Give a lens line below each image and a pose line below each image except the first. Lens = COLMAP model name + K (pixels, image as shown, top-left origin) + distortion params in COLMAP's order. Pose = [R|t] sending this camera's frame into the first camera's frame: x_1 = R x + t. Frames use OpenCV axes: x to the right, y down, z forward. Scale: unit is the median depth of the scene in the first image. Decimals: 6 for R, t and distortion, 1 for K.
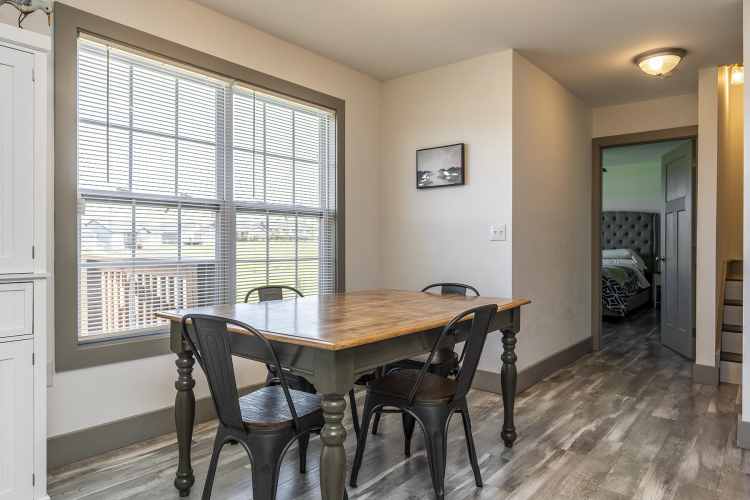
lens RADIAL K [[484.9, 0, 375.0], [0, 484.9, 250.0], [0, 0, 1]] dist [0.001238, 0.000751]
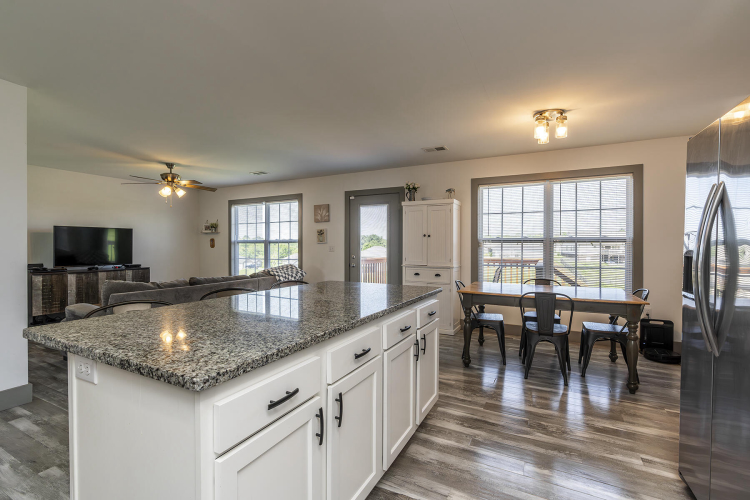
lens RADIAL K [[339.9, 0, 370.9], [0, 339.9, 246.8], [0, 0, 1]] dist [0.001122, 0.000289]
pose [[0.205738, 0.001672, -0.978606, 0.828335], [-0.007317, 0.999973, 0.000170, -0.047987], [0.978580, 0.007125, 0.205745, -0.044544]]
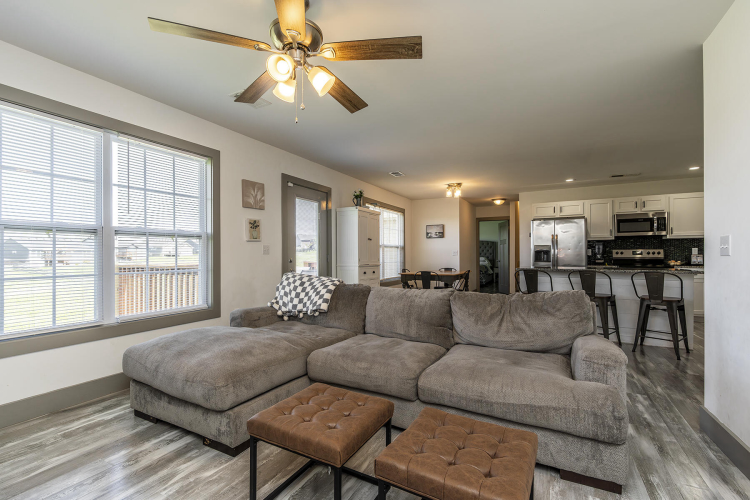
lens RADIAL K [[341.1, 0, 372.5], [0, 341.1, 254.8], [0, 0, 1]] dist [-0.001493, -0.000011]
pose [[0.980225, -0.008420, 0.197708, -0.708186], [0.010626, 0.999893, -0.010101, -0.005089], [-0.197601, 0.012002, 0.980209, -1.077222]]
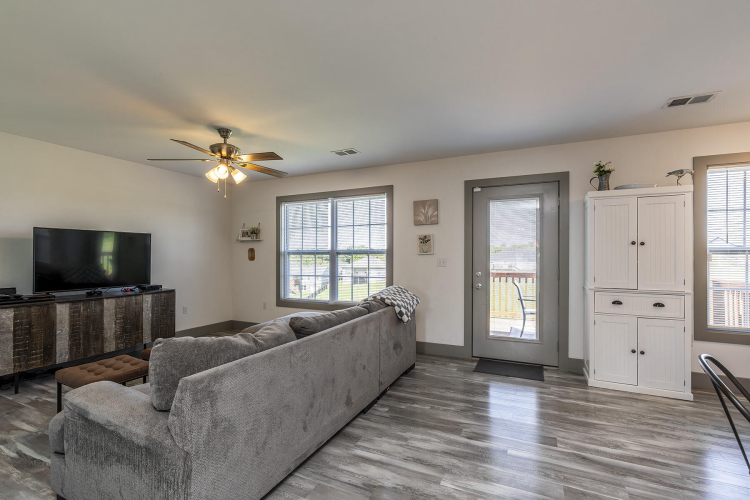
lens RADIAL K [[341.1, 0, 372.5], [0, 341.1, 254.8], [0, 0, 1]] dist [-0.001493, -0.000011]
pose [[0.245876, -0.006783, -0.969278, 0.244275], [-0.007178, 0.999935, -0.008818, -0.051093], [0.969275, 0.009125, 0.245811, -0.408936]]
